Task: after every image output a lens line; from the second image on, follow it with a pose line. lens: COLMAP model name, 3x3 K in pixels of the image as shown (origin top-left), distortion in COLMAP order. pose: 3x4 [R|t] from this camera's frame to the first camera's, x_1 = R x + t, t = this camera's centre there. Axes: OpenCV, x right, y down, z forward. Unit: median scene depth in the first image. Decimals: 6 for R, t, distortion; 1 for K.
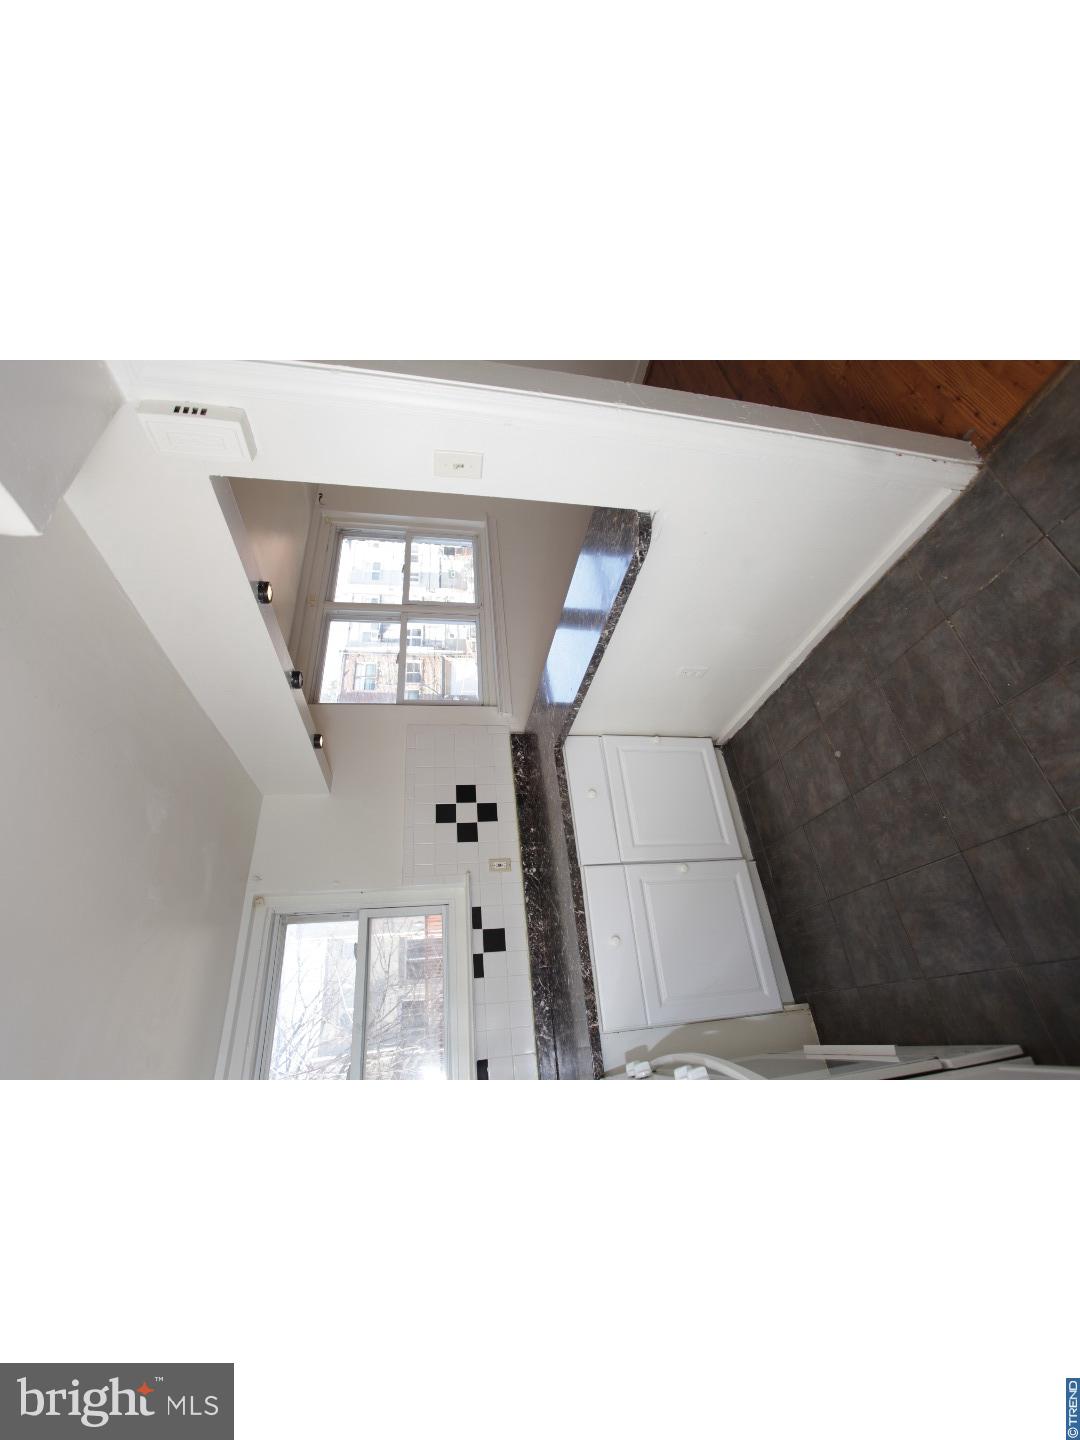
lens RADIAL K [[534.3, 0, 545.6], [0, 534.3, 723.6], [0, 0, 1]] dist [-0.069653, 0.030831]
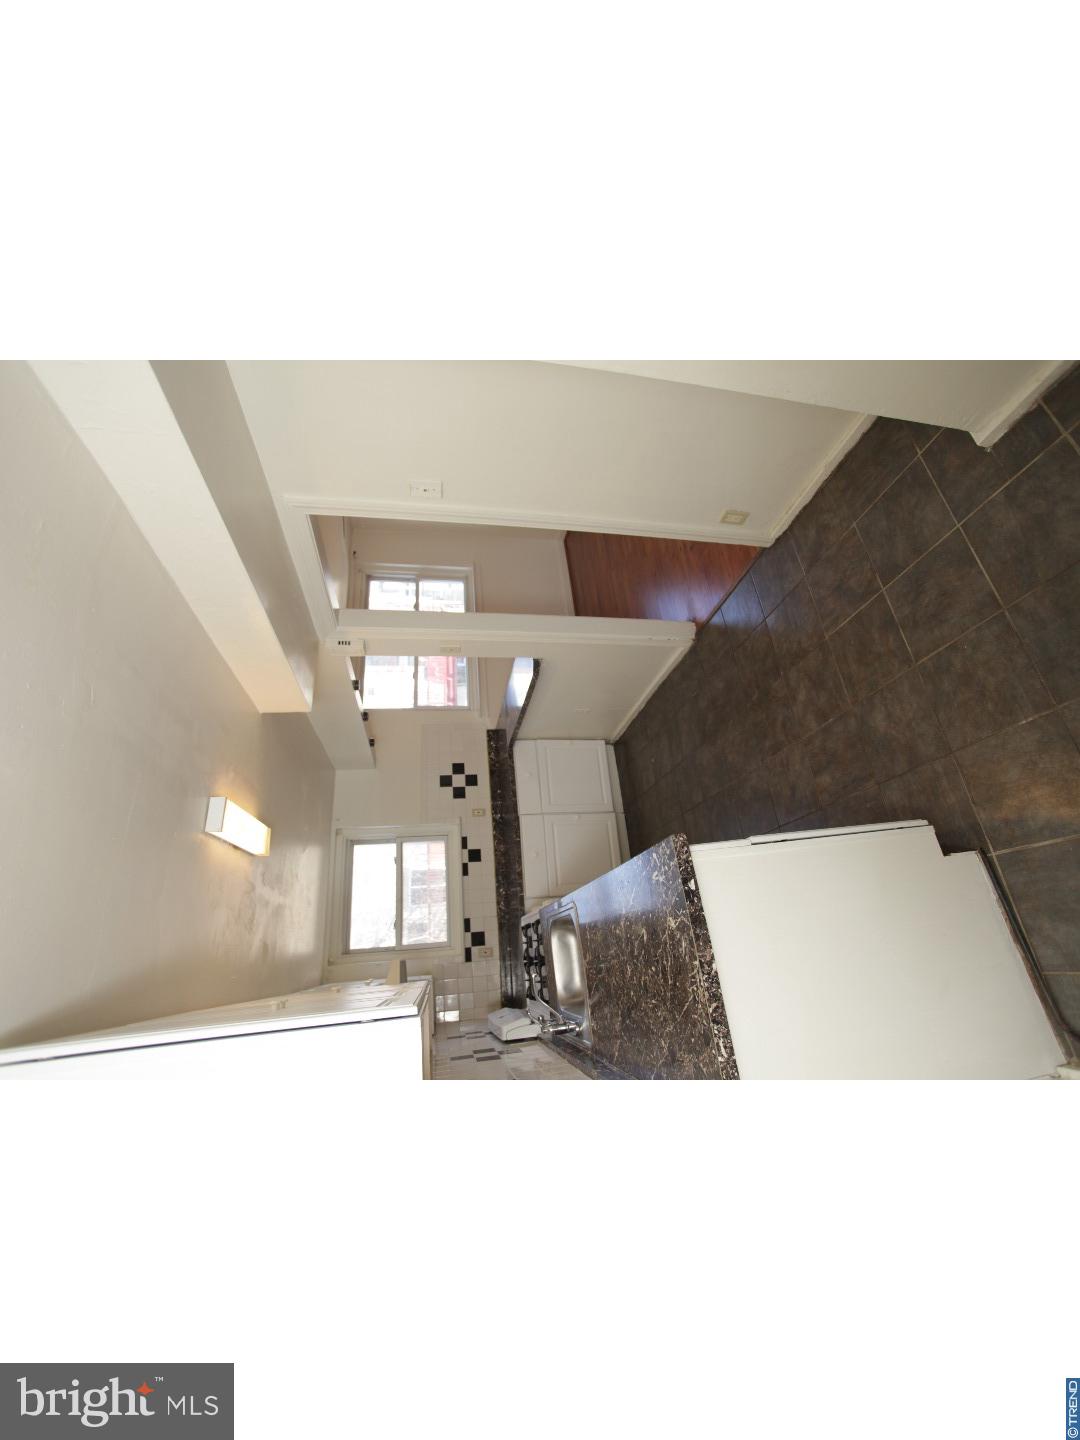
lens RADIAL K [[534.3, 0, 545.6], [0, 534.3, 723.6], [0, 0, 1]] dist [-0.069653, 0.030831]
pose [[0.999909, 0.012887, 0.003865, 0.115307], [-0.013237, 0.993682, 0.111445, -0.202053], [-0.002404, -0.111487, 0.993763, -0.638428]]
